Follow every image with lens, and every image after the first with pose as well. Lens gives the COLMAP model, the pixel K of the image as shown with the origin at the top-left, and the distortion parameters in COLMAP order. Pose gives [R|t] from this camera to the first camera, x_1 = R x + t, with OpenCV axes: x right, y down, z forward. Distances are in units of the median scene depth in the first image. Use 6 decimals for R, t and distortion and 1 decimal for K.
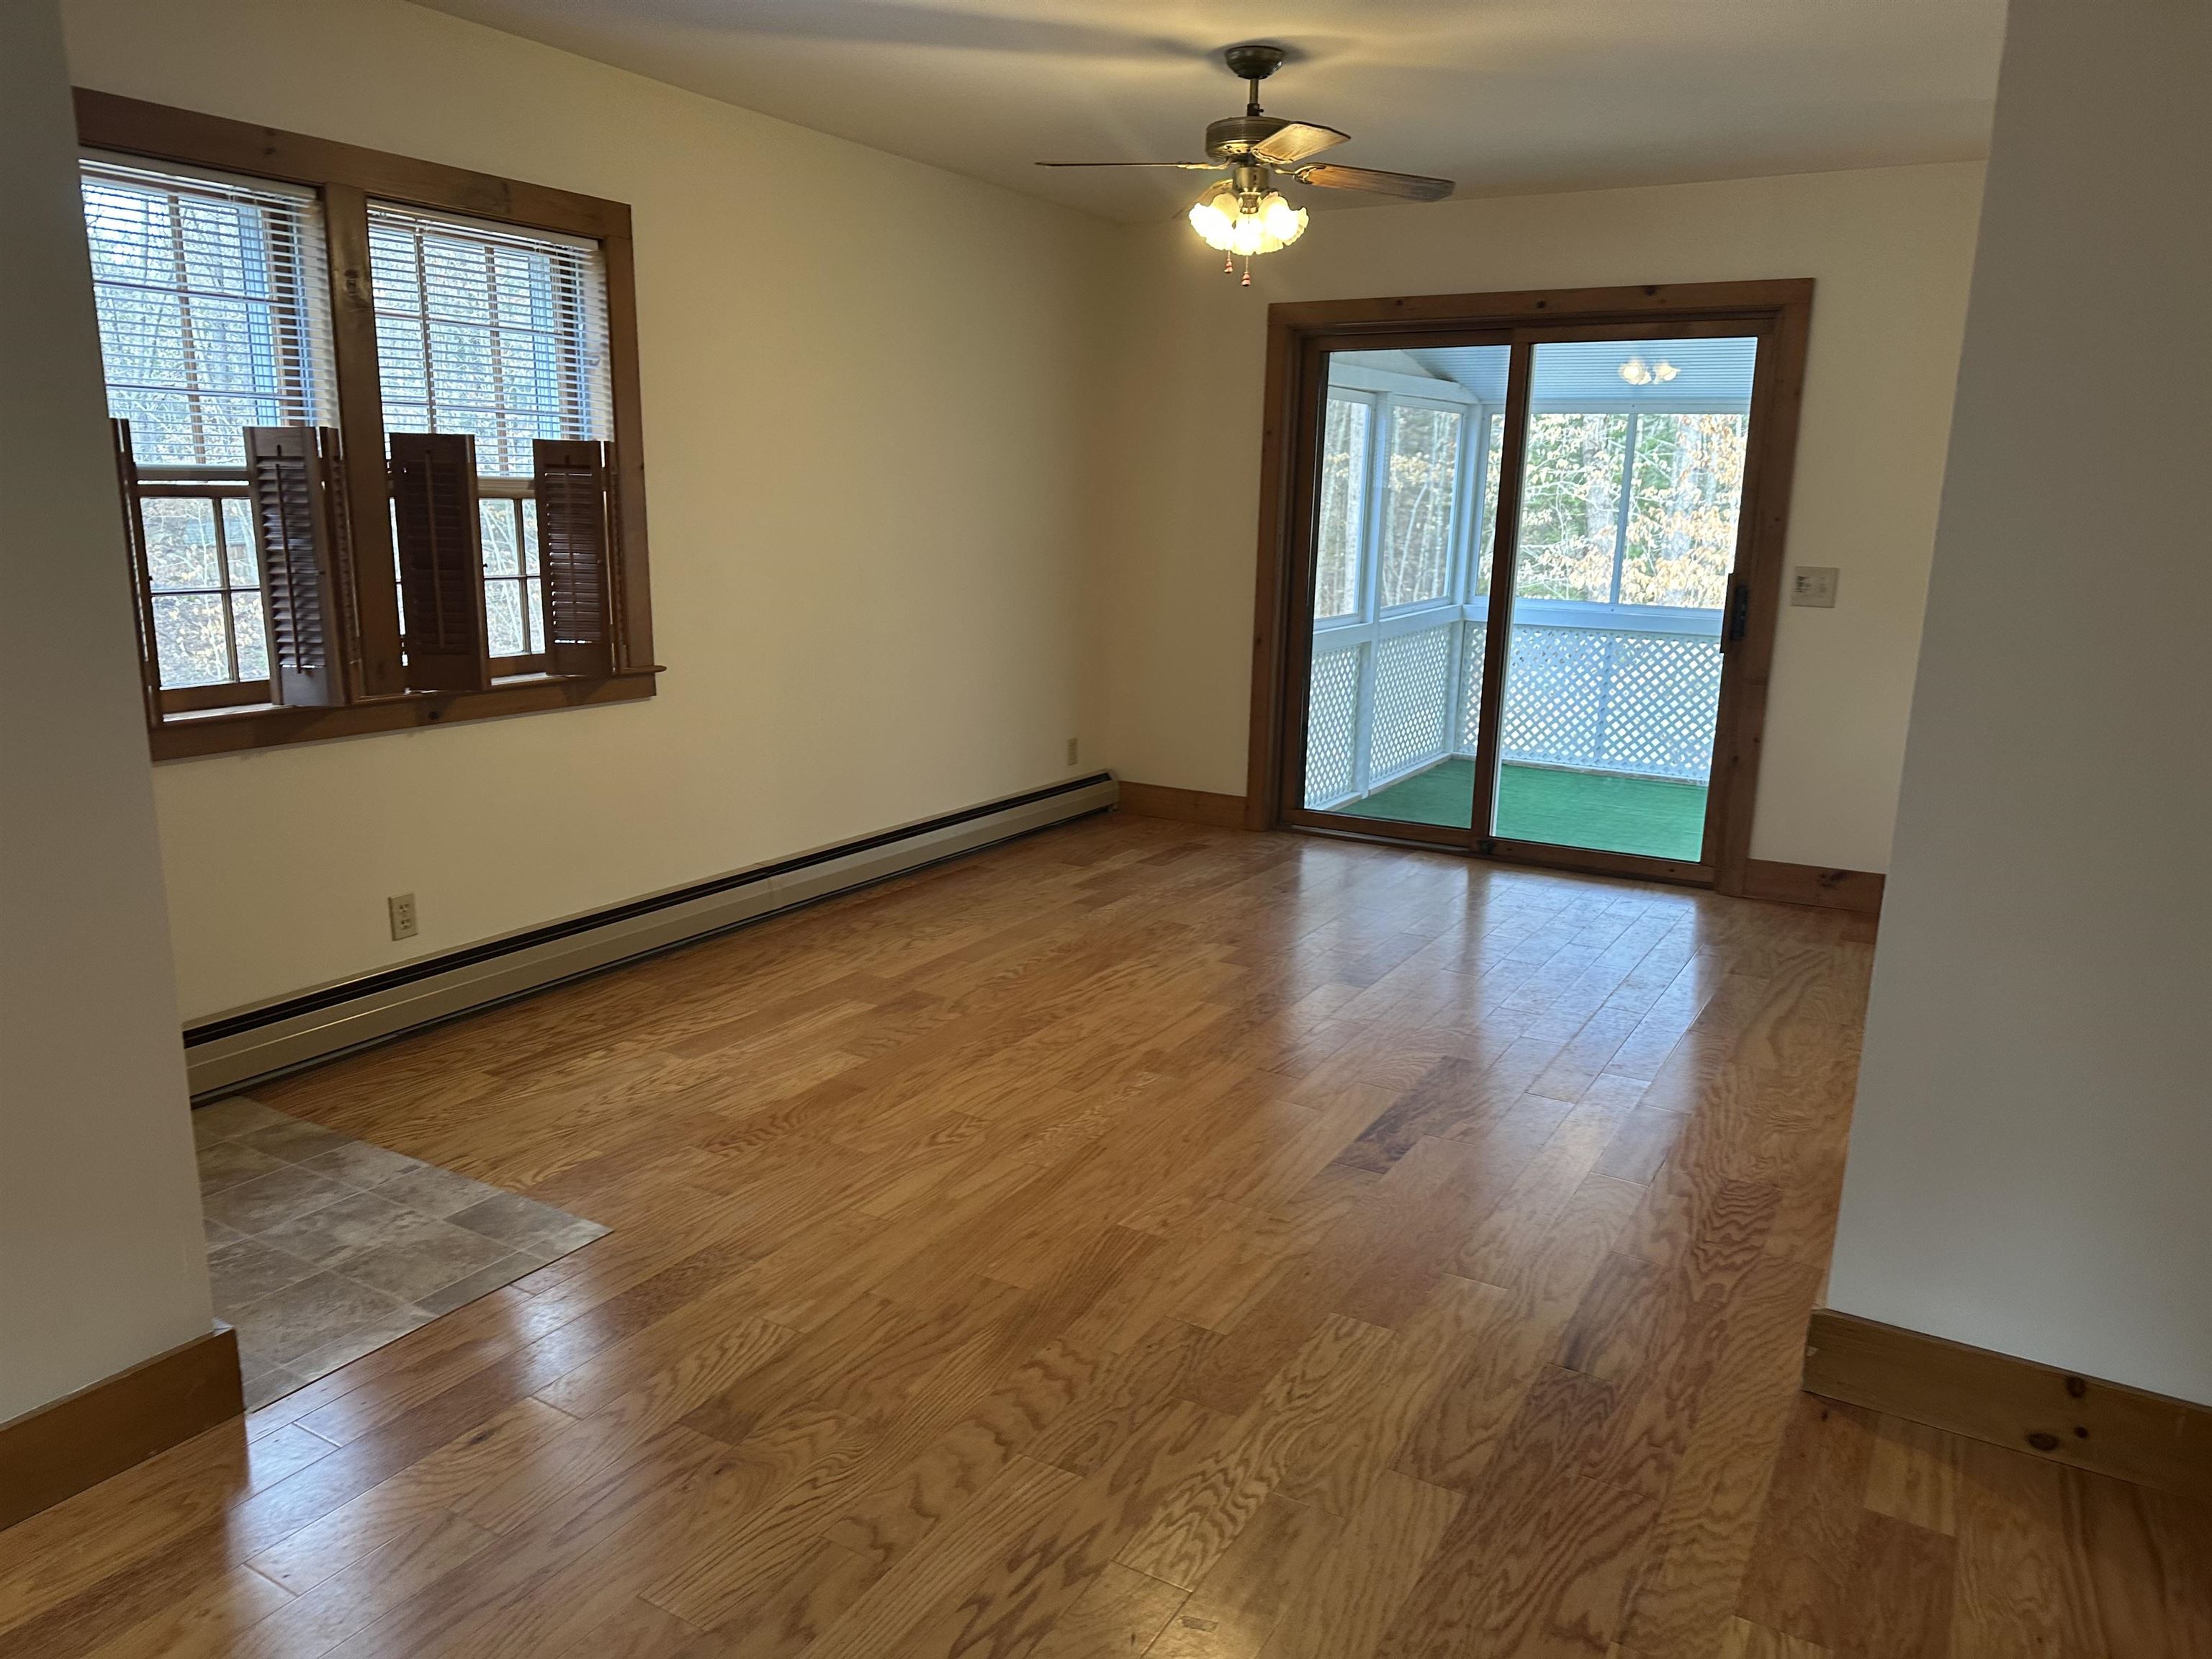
lens RADIAL K [[1561.1, 0, 1106.0], [0, 1561.1, 829.5], [0, 0, 1]] dist [0.055177, -0.077910]
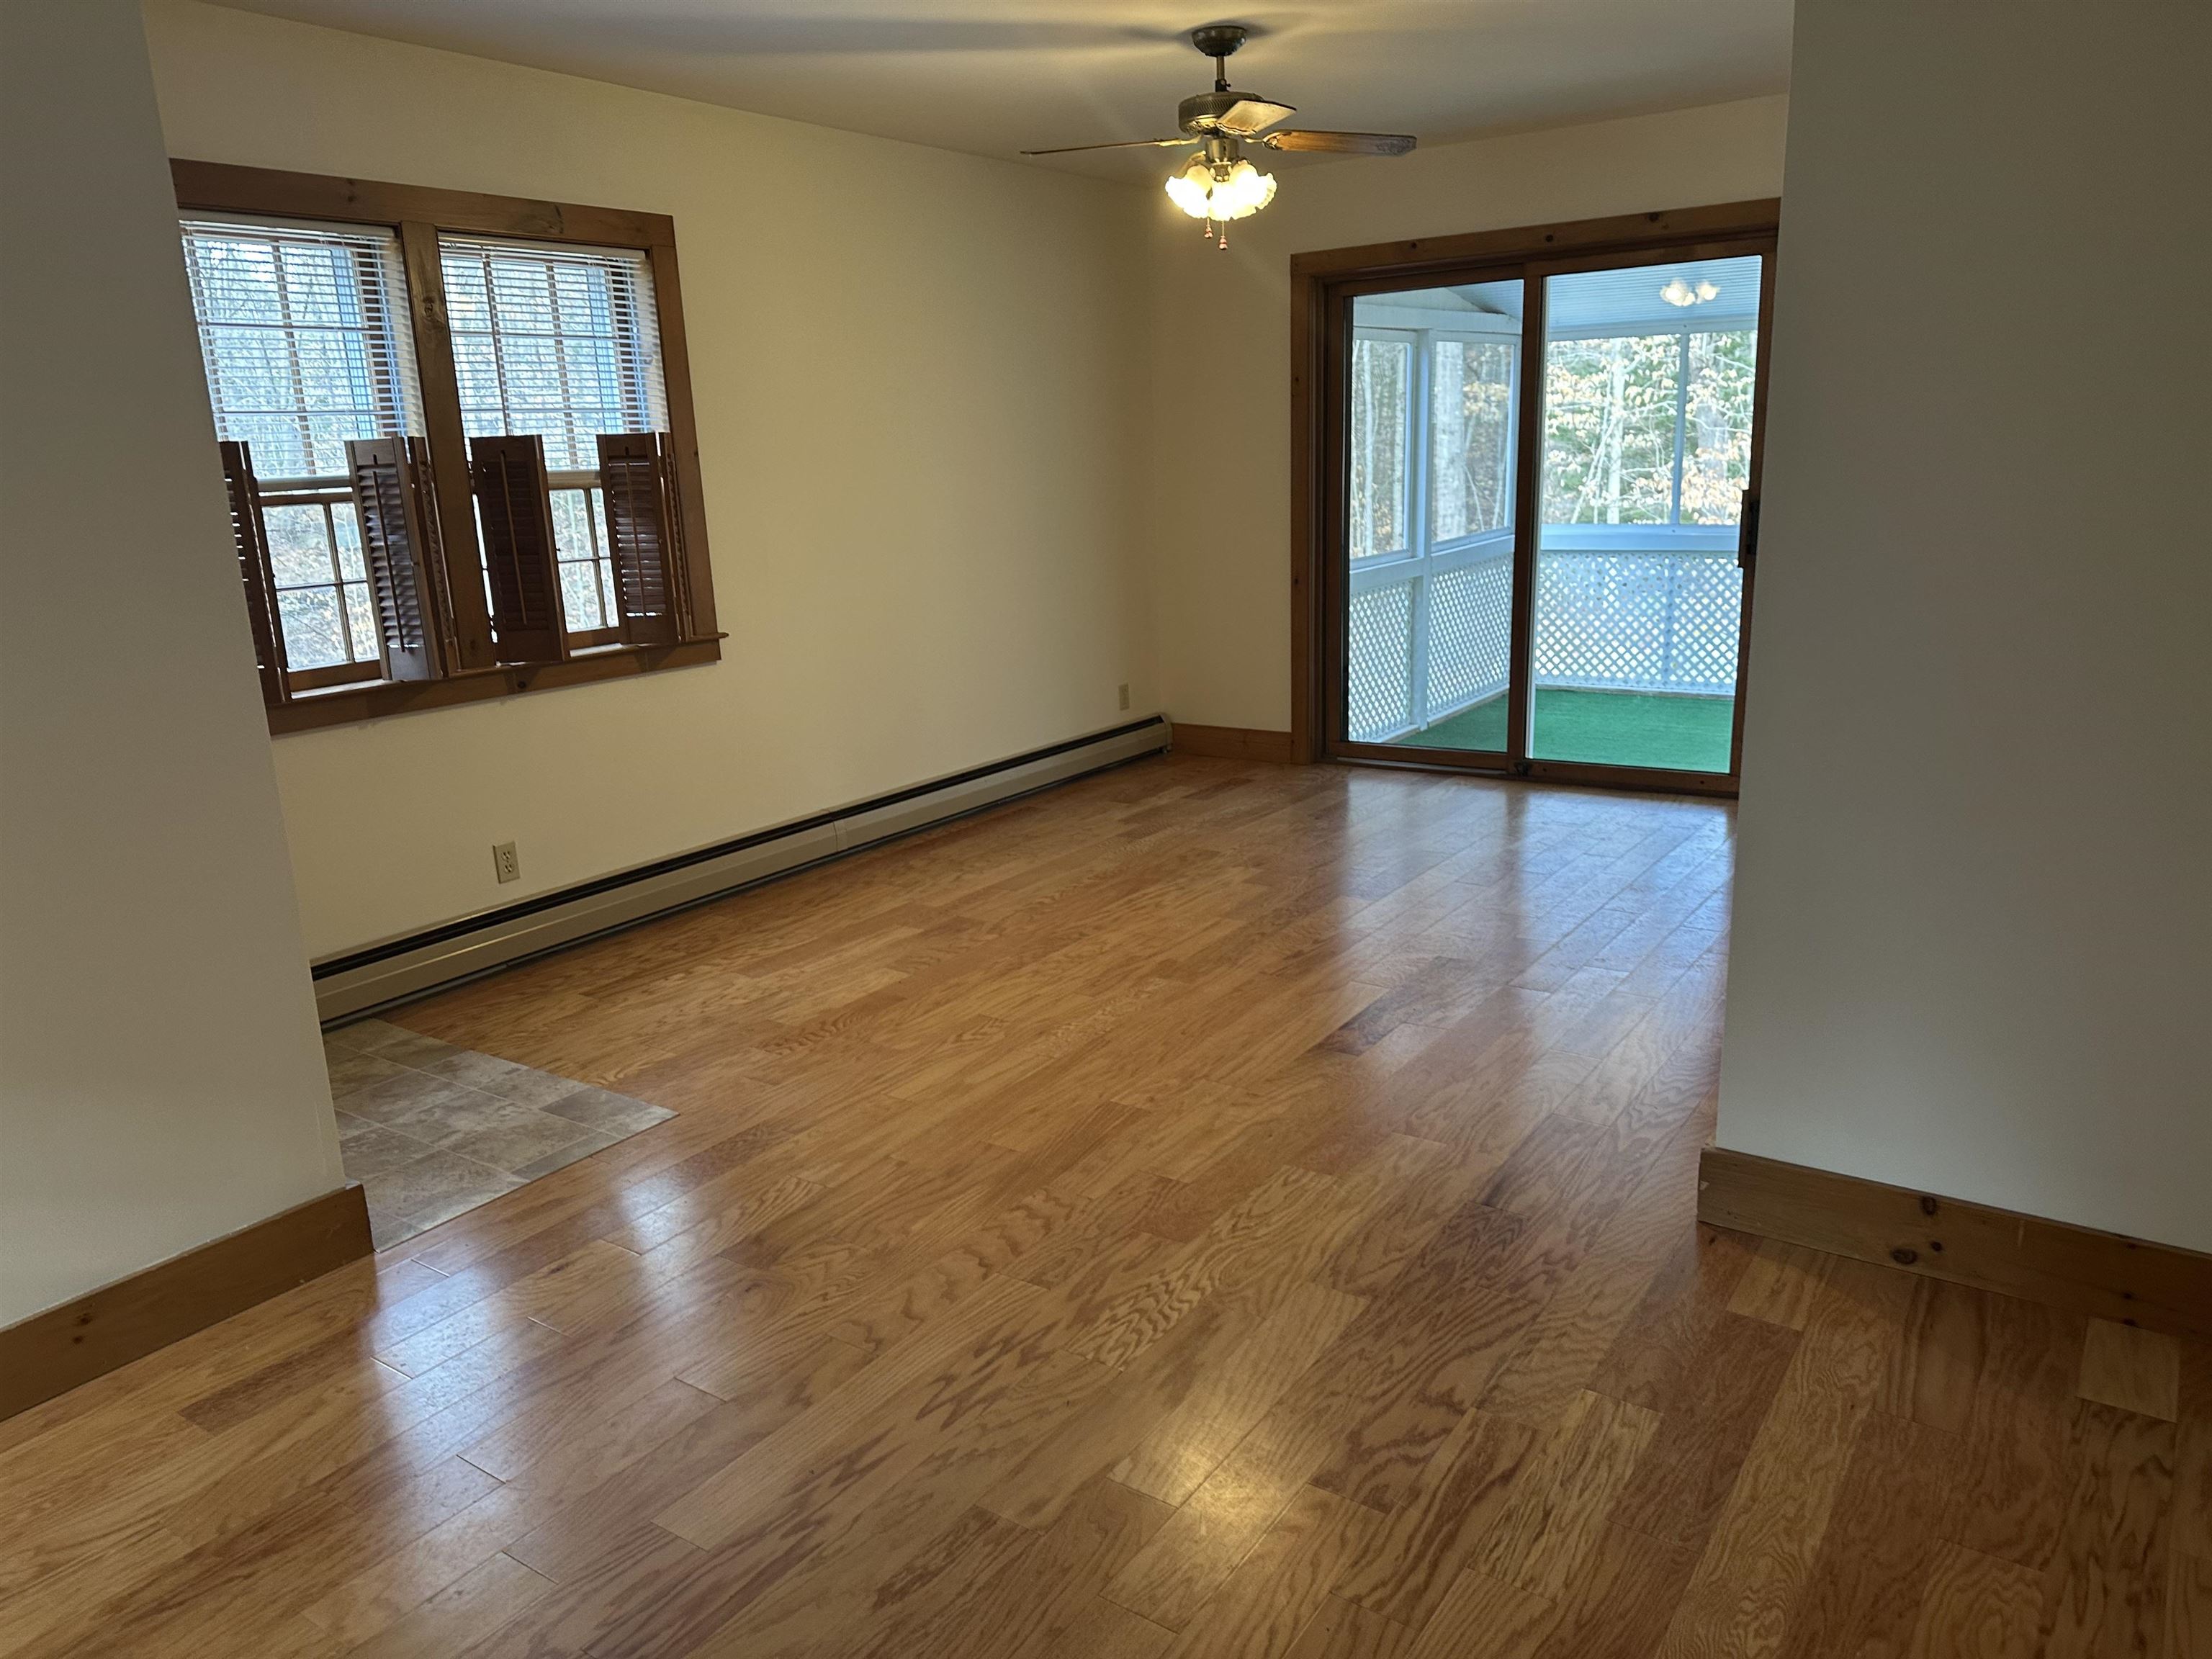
lens RADIAL K [[1549.7, 0, 1079.1], [0, 1549.7, 827.8], [0, 0, 1]] dist [0.144259, -0.271262]
pose [[0.994558, -0.039065, -0.096580, 0.093734], [0.041621, 0.998831, 0.024596, 0.023243], [0.095507, -0.028482, 0.995021, -0.114866]]
